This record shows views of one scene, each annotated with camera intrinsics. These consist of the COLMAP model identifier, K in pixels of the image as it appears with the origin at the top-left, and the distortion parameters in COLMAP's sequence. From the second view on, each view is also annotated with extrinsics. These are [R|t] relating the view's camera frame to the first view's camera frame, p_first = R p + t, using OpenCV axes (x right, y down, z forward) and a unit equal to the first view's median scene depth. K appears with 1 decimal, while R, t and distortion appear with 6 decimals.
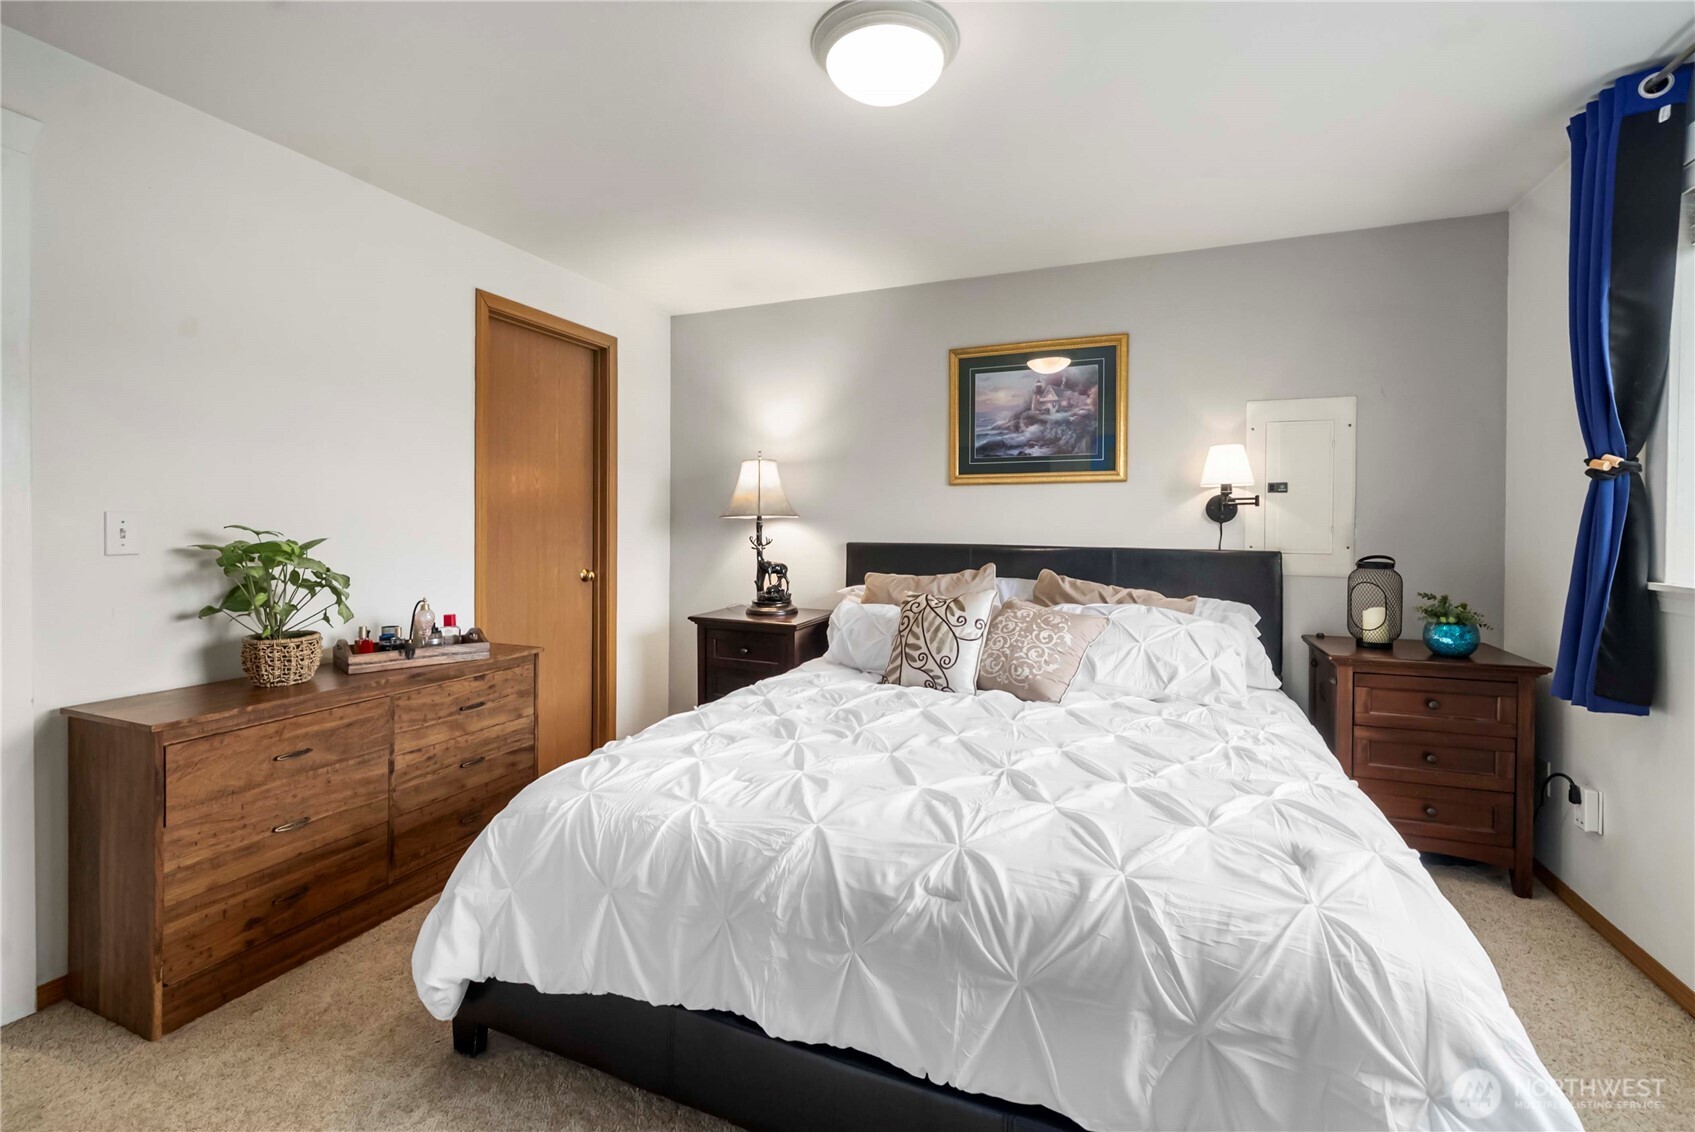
lens RADIAL K [[723.2, 0, 852.3], [0, 723.2, 537.8], [0, 0, 1]] dist [-0.004008, -0.000396]
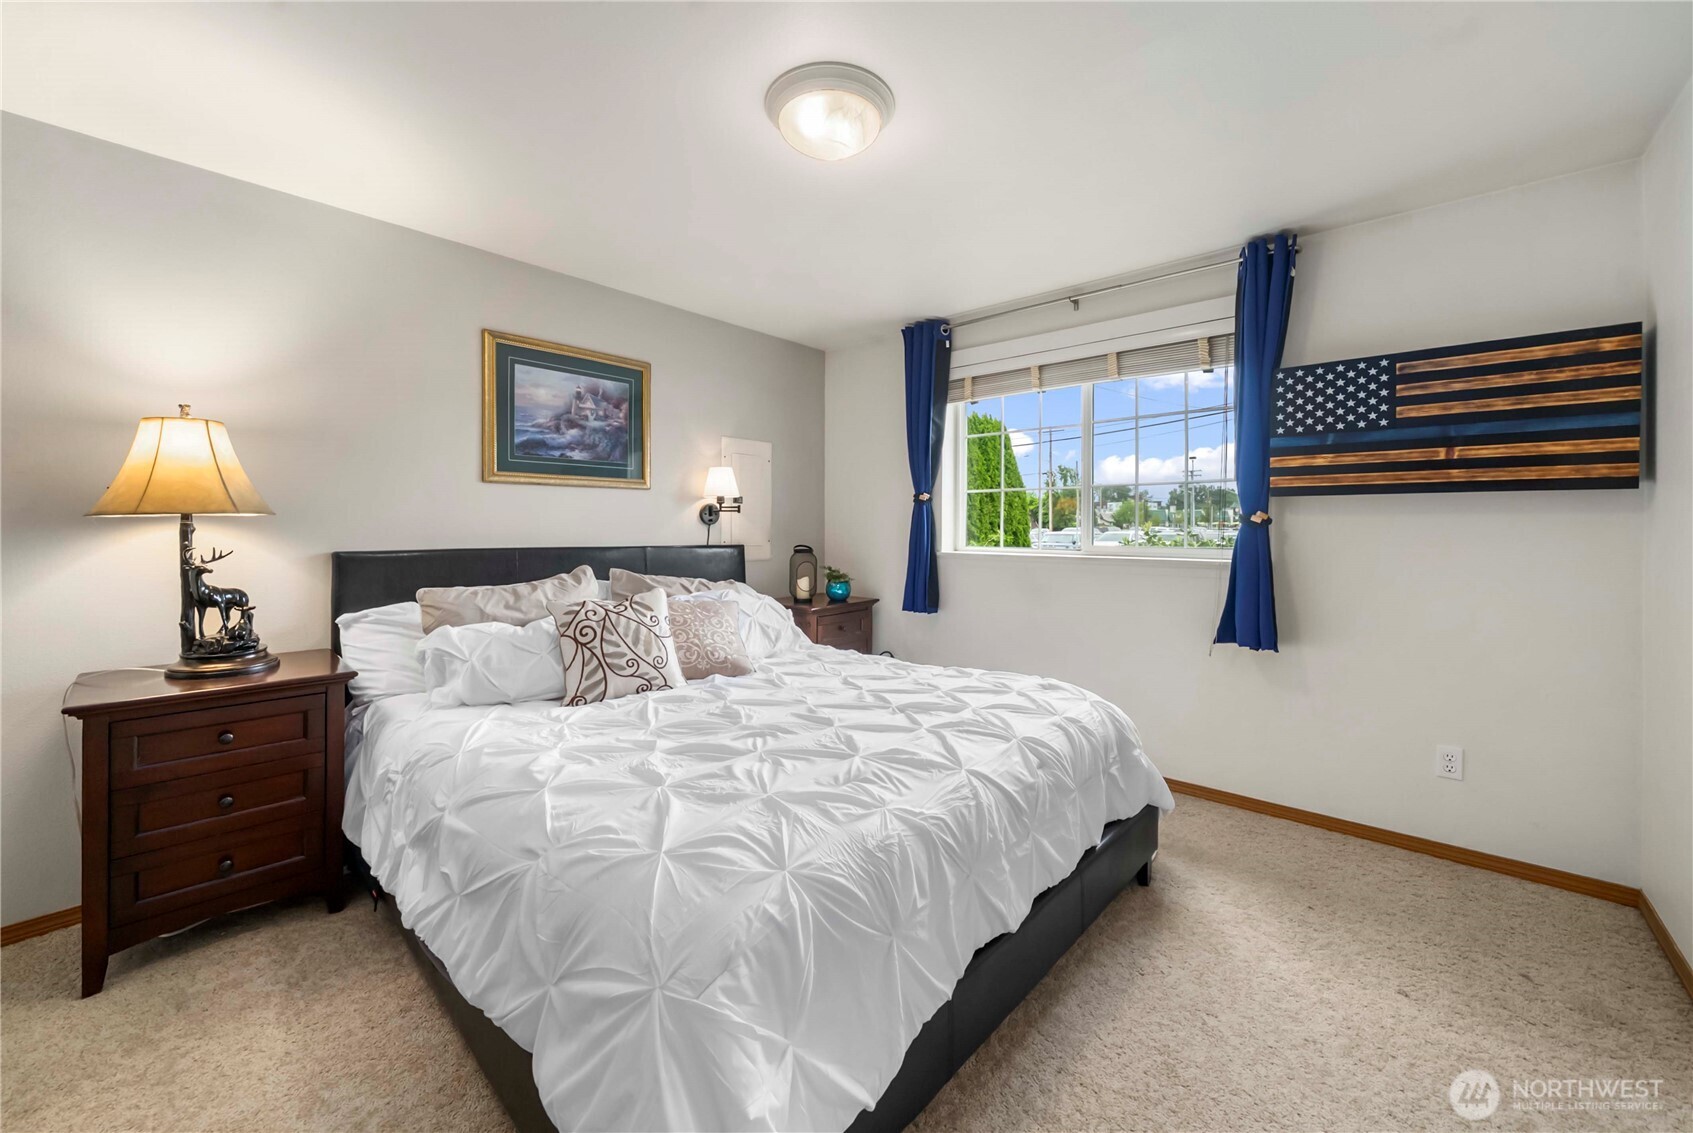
lens RADIAL K [[640.4, 0, 848.7], [0, 640.4, 534.2], [0, 0, 1]] dist [0.003718, 0.000119]
pose [[0.341961, -0.014986, 0.939594, -0.506800], [0.016581, 0.999813, 0.009912, -0.010522], [-0.939568, 0.012190, 0.342146, 0.353557]]
